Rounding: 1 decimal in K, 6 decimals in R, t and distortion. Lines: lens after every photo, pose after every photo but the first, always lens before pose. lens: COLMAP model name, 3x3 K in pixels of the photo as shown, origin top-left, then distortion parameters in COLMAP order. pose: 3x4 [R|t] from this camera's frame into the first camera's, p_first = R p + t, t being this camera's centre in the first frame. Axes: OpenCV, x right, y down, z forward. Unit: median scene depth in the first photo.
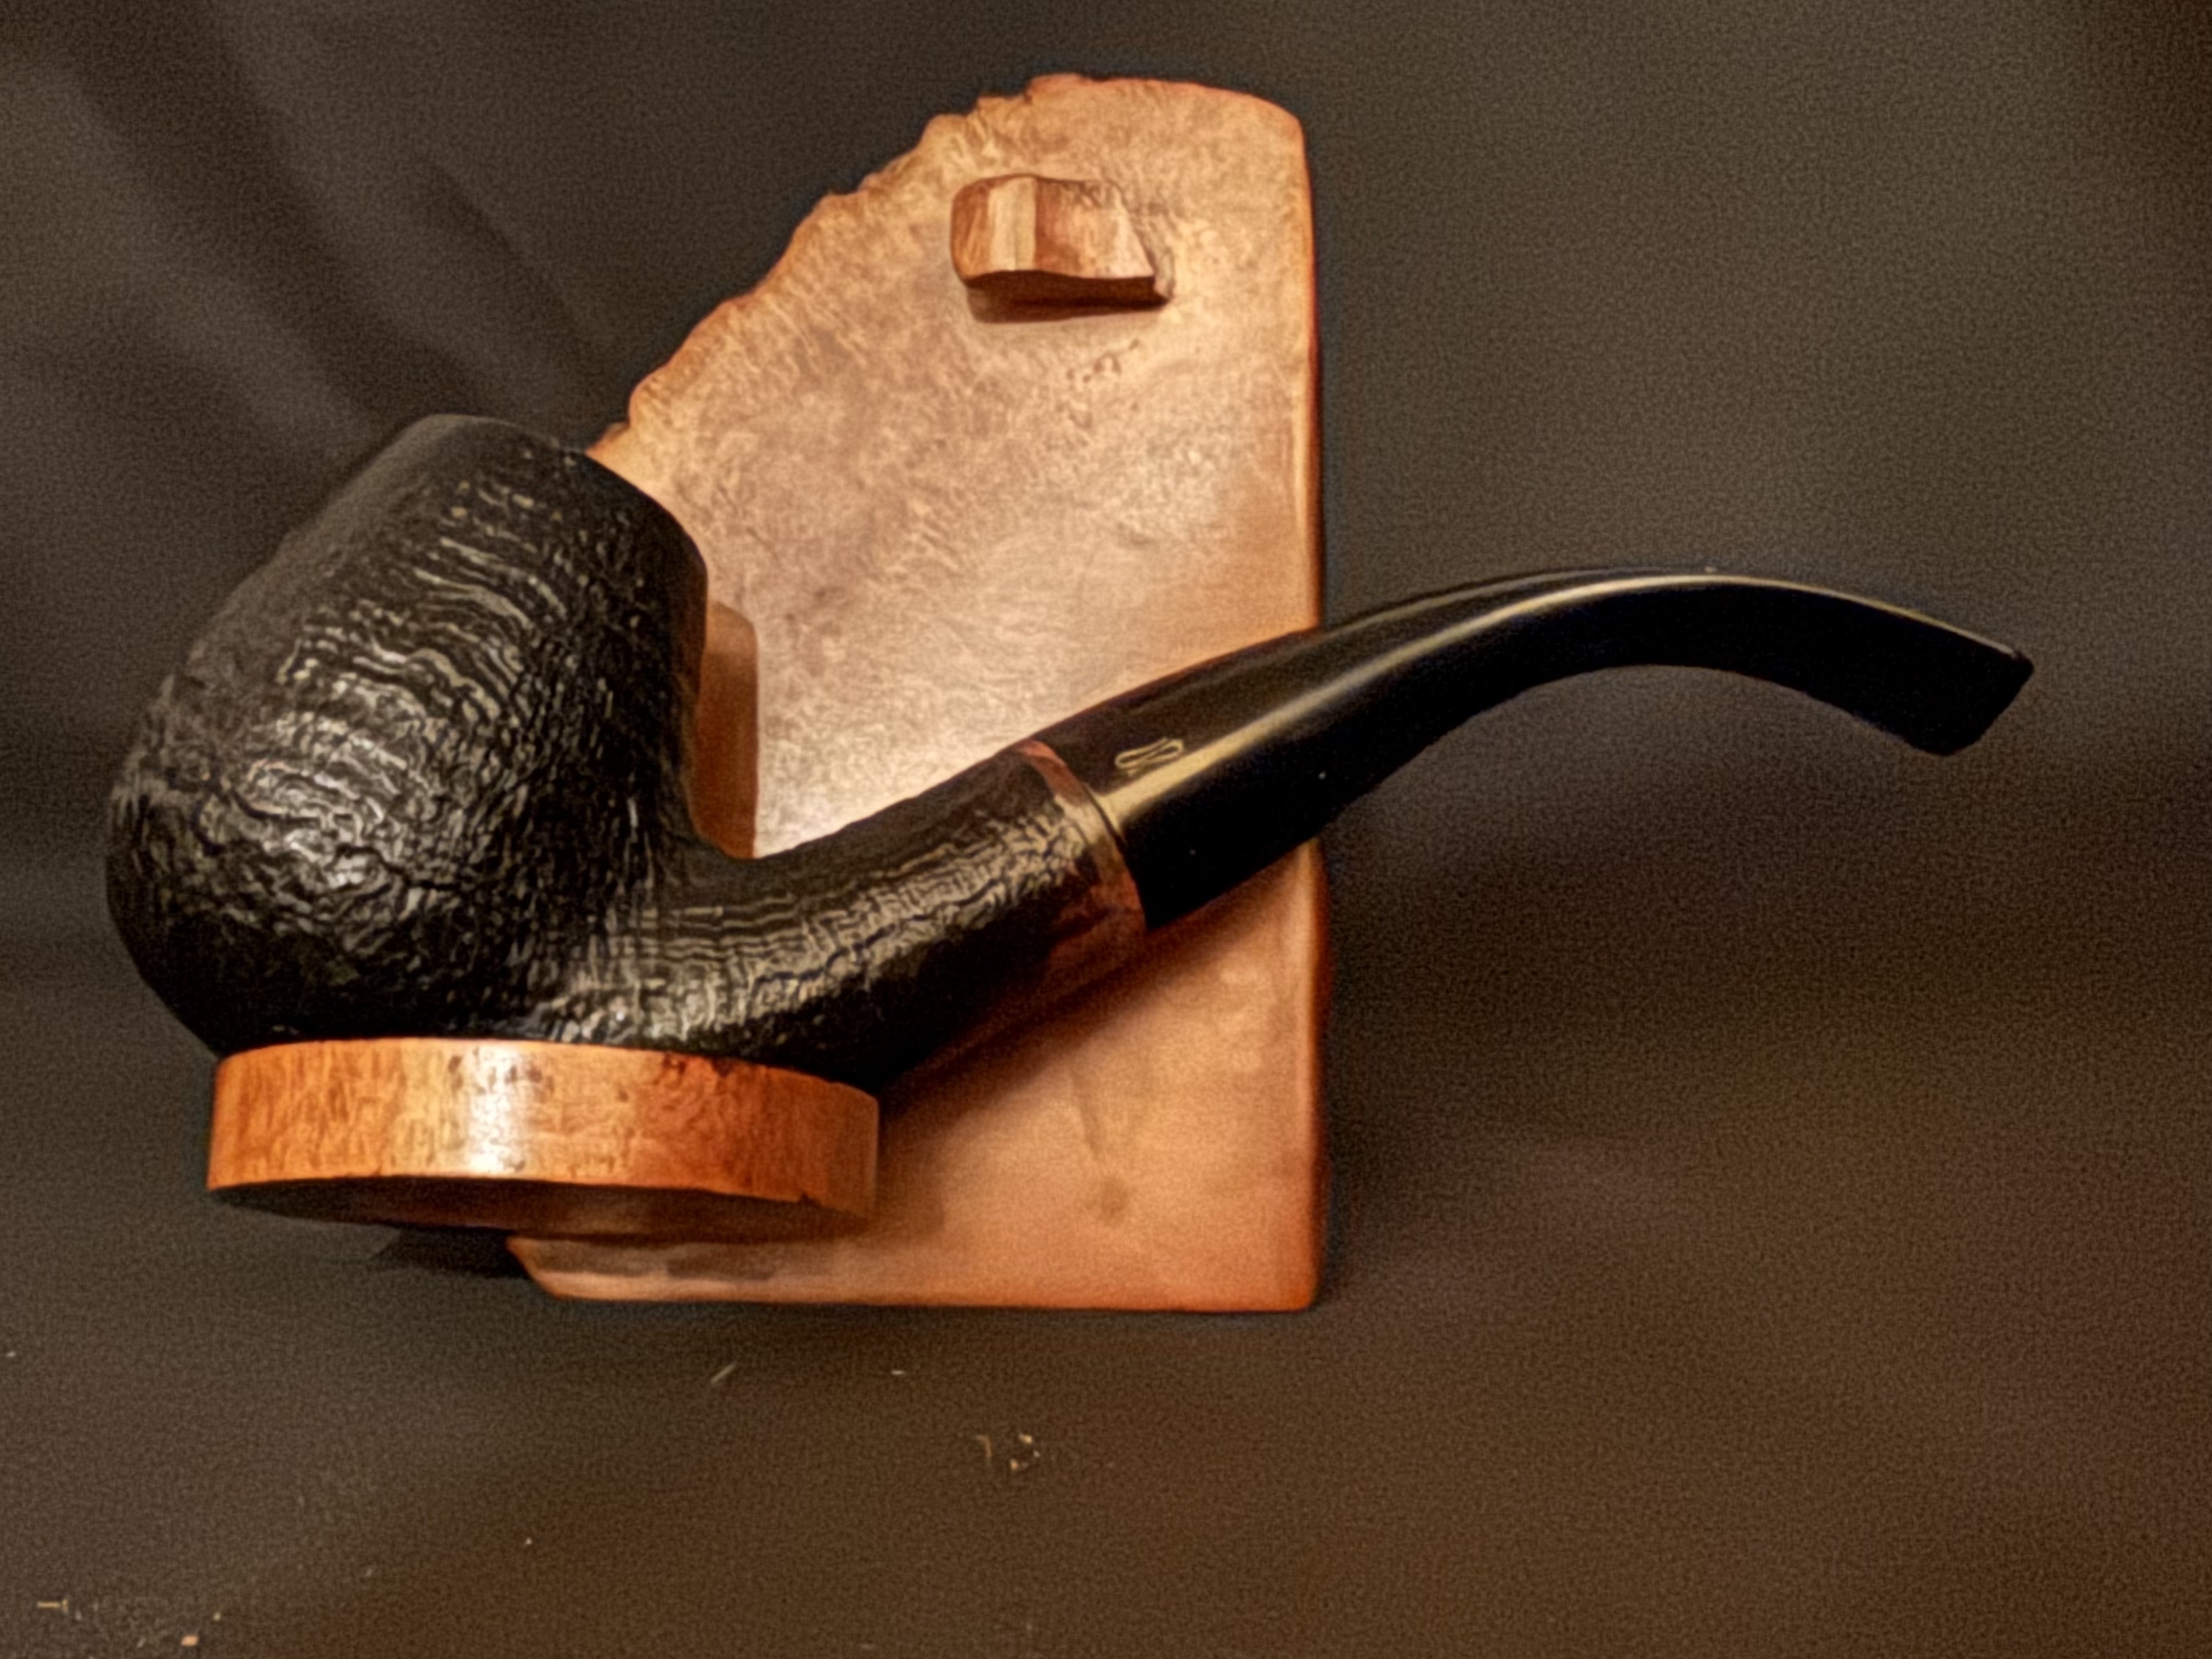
lens RADIAL K [[2758.2, 0, 948.5], [0, 2758.2, 829.4], [0, 0, 1]] dist [0.002824, -0.006356]
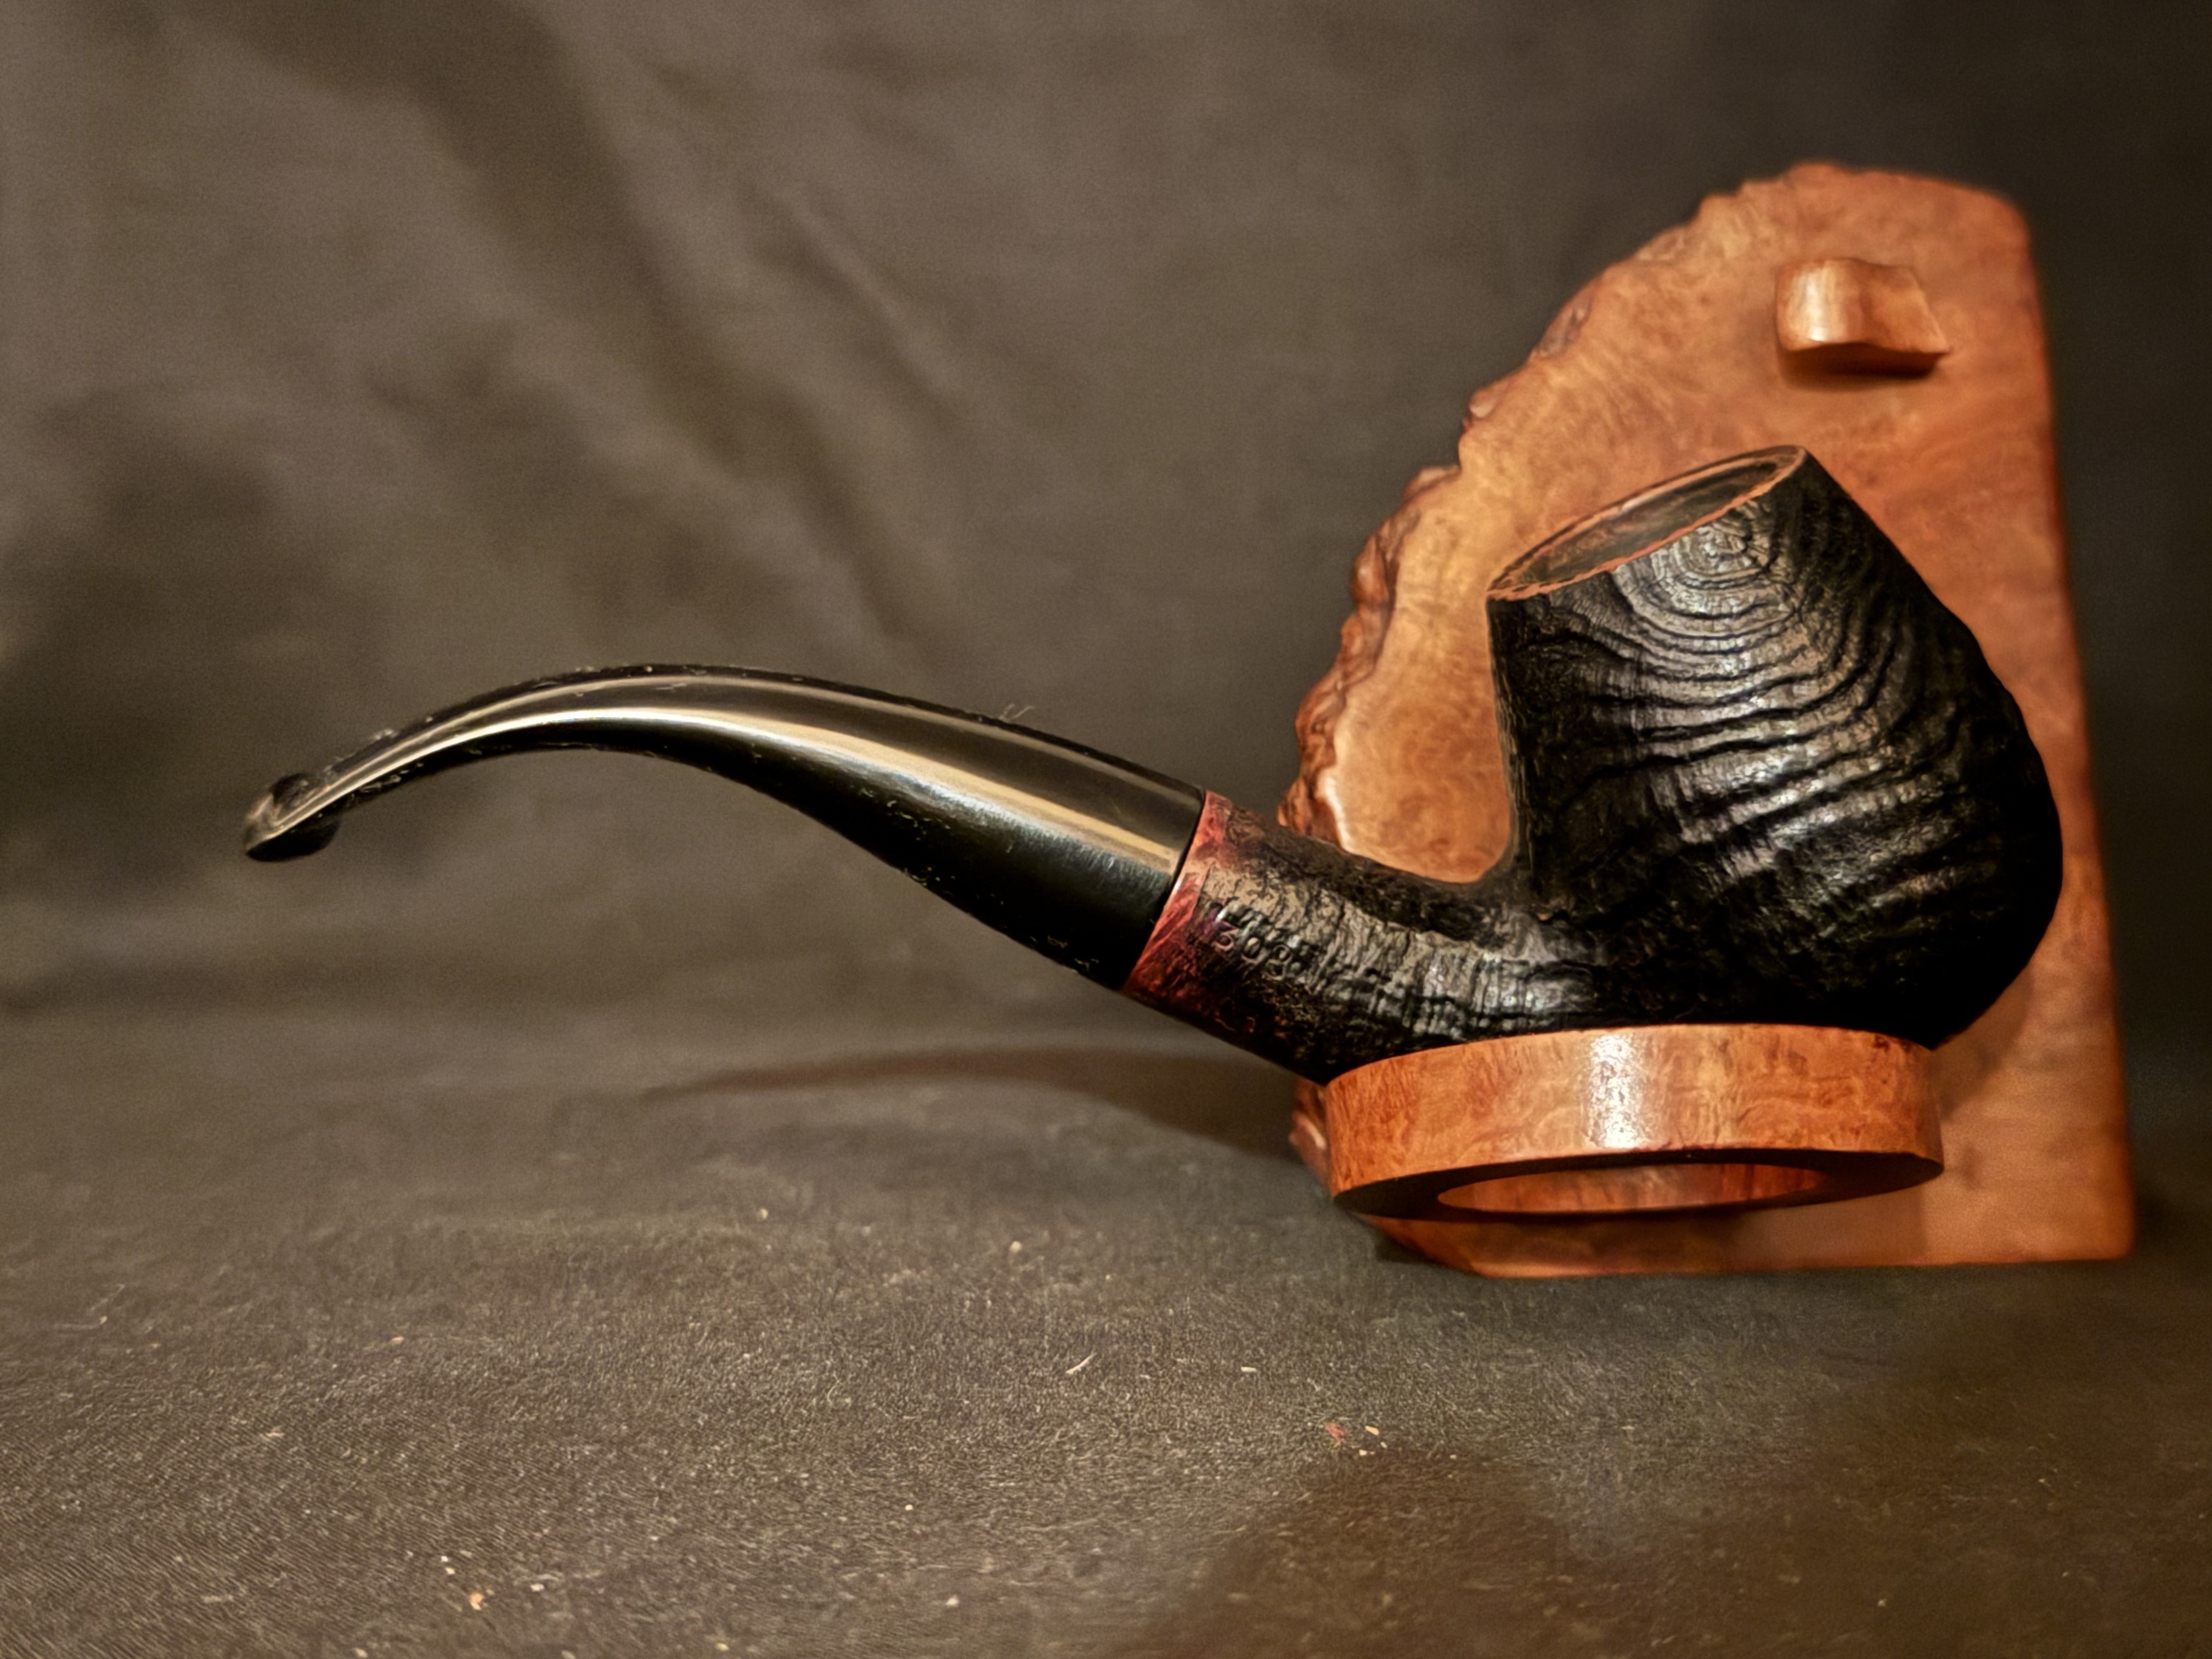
lens RADIAL K [[2710.6, 0, 1106.0], [0, 2710.6, 829.5], [0, 0, 1]] dist [0.127011, -0.308695]
pose [[0.970685, -0.006378, 0.240269, -0.521609], [0.010786, 0.999797, -0.017034, 0.010917], [-0.240112, 0.019127, 0.970557, -0.001048]]
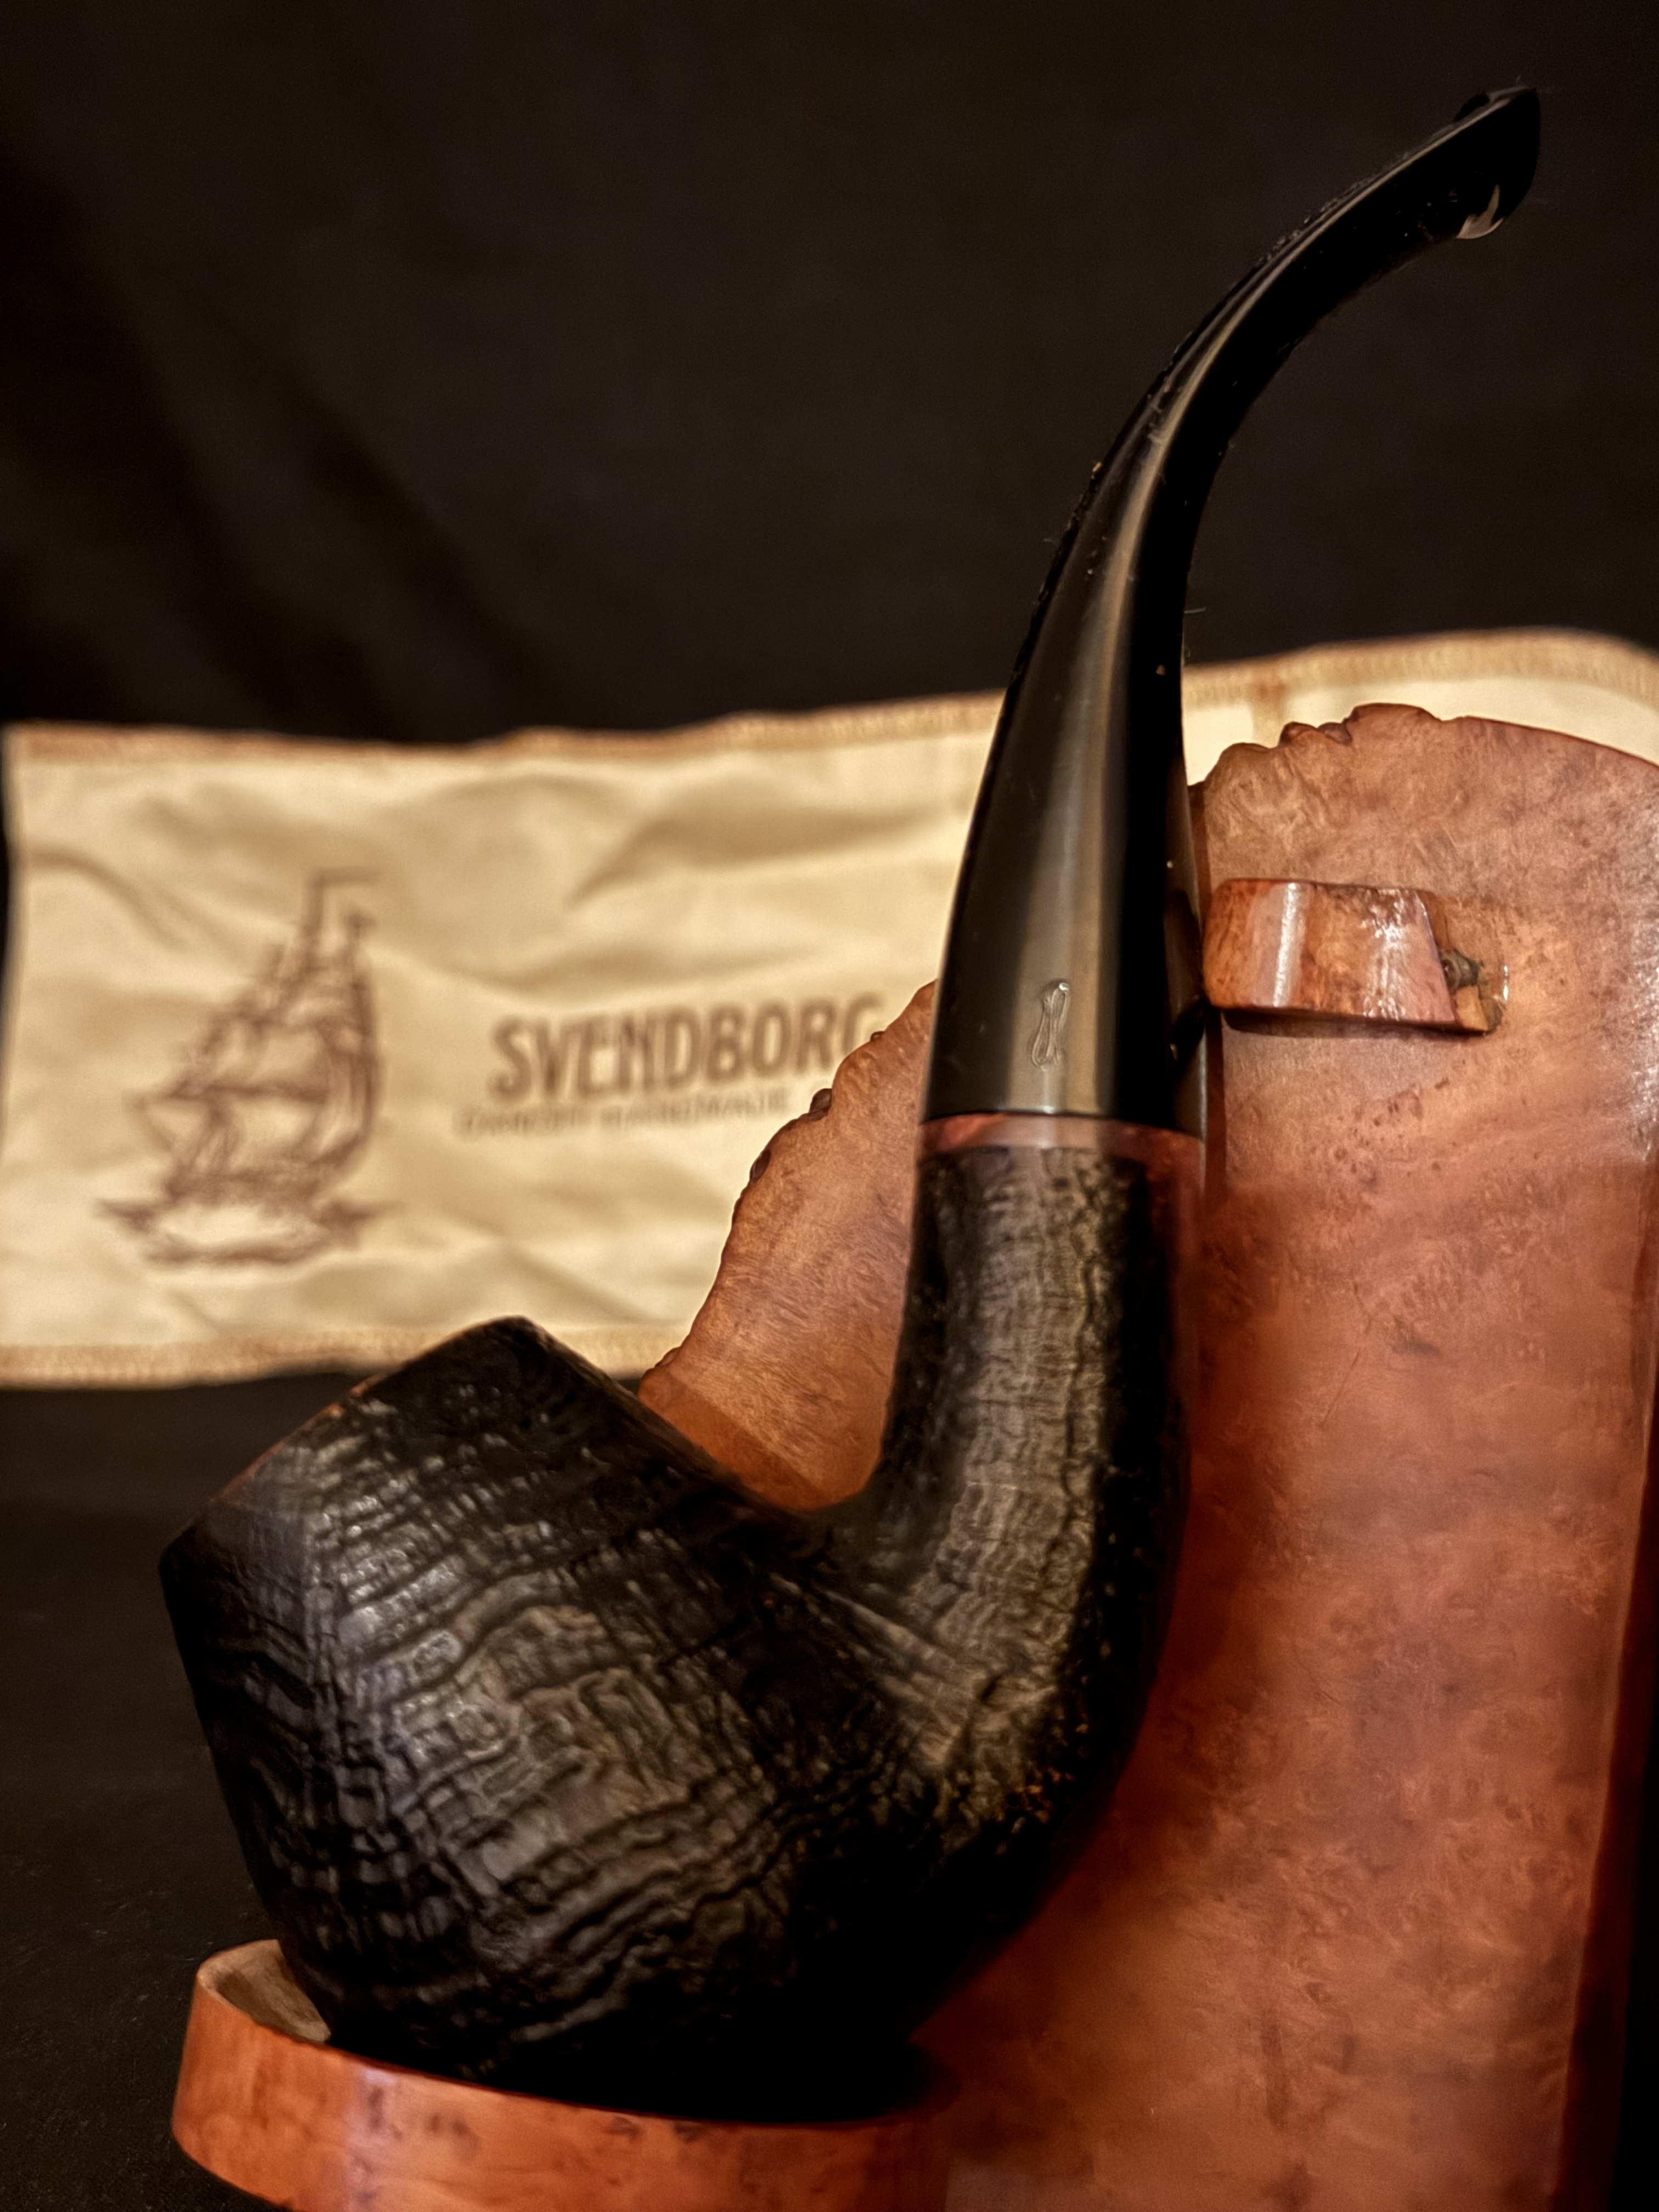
lens RADIAL K [[3243.2, 0, 829.5], [0, 3243.2, 1106.0], [0, 0, 1]] dist [0.196622, -0.887427]
pose [[0.950932, 0.089195, -0.296264, 0.176256], [-0.057801, 0.991901, 0.113099, -0.263958], [0.303952, -0.090425, 0.948386, 0.079969]]
